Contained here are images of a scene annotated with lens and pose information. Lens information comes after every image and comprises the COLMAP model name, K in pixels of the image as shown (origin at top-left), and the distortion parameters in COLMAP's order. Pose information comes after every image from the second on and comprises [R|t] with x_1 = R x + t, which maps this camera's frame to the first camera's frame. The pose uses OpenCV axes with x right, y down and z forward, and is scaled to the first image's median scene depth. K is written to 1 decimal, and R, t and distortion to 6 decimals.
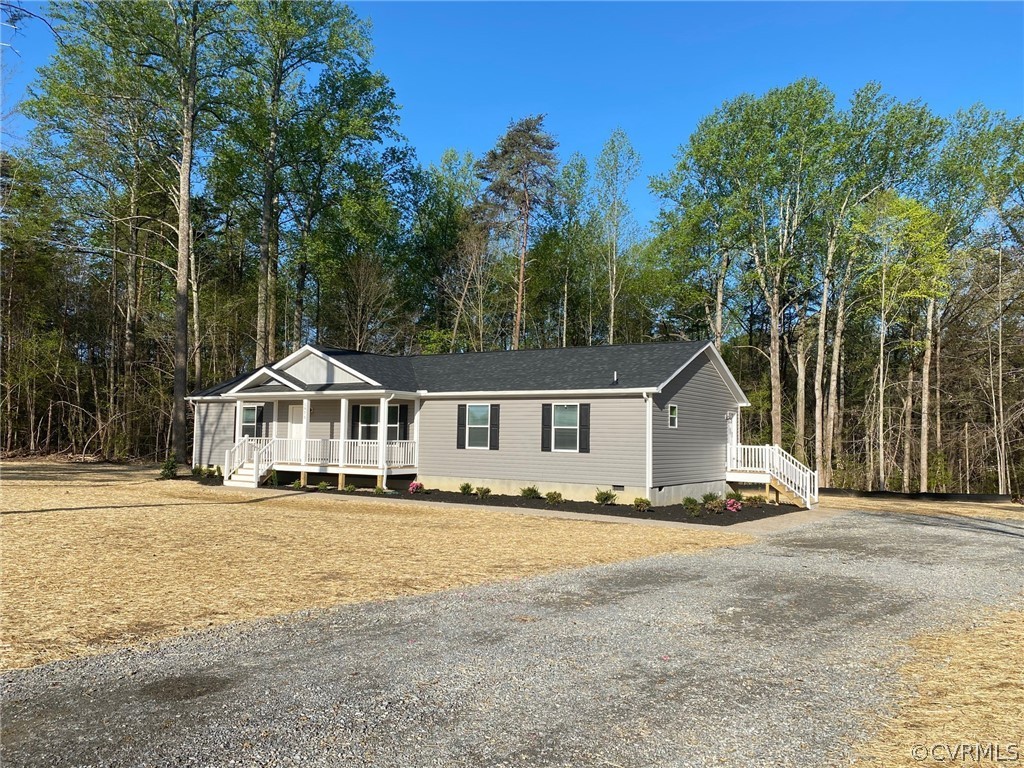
lens RADIAL K [[797.6, 0, 502.5], [0, 797.6, 390.0], [0, 0, 1]] dist [-0.012727, 0.105173]
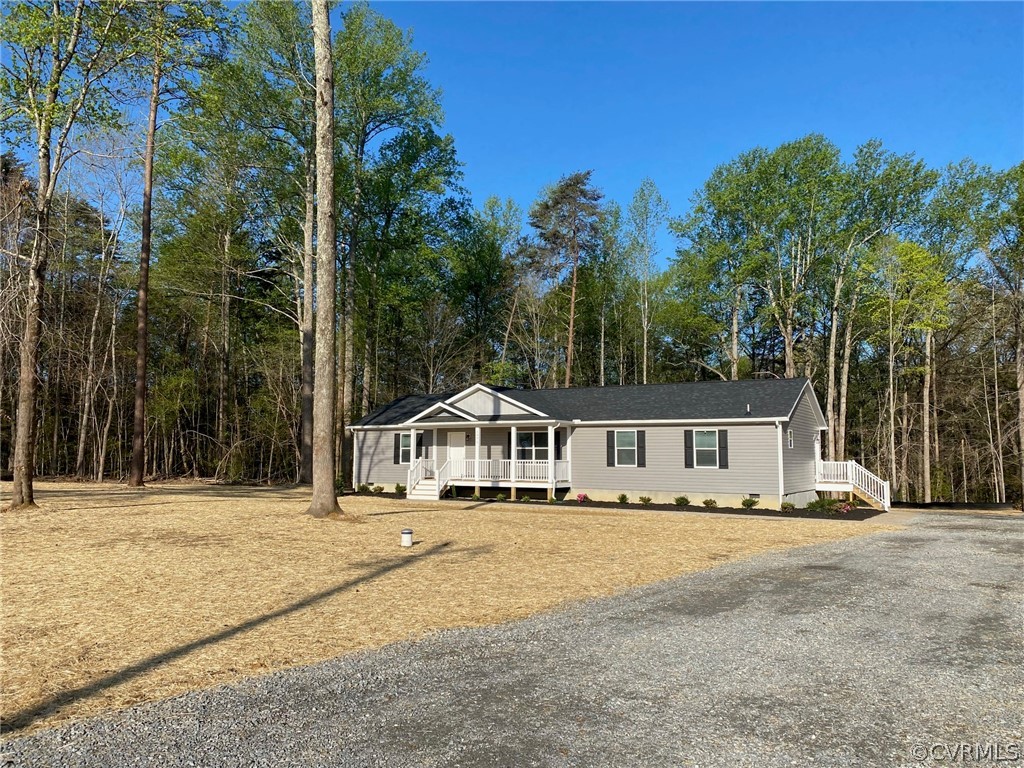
lens RADIAL K [[770.5, 0, 512.0], [0, 770.5, 384.0], [0, 0, 1]] dist [0.007549, 0.077749]
pose [[0.999671, -0.008379, 0.024258, -0.214270], [0.009226, 0.999343, -0.035044, -0.012952], [-0.023949, 0.035256, 0.999091, -0.188161]]
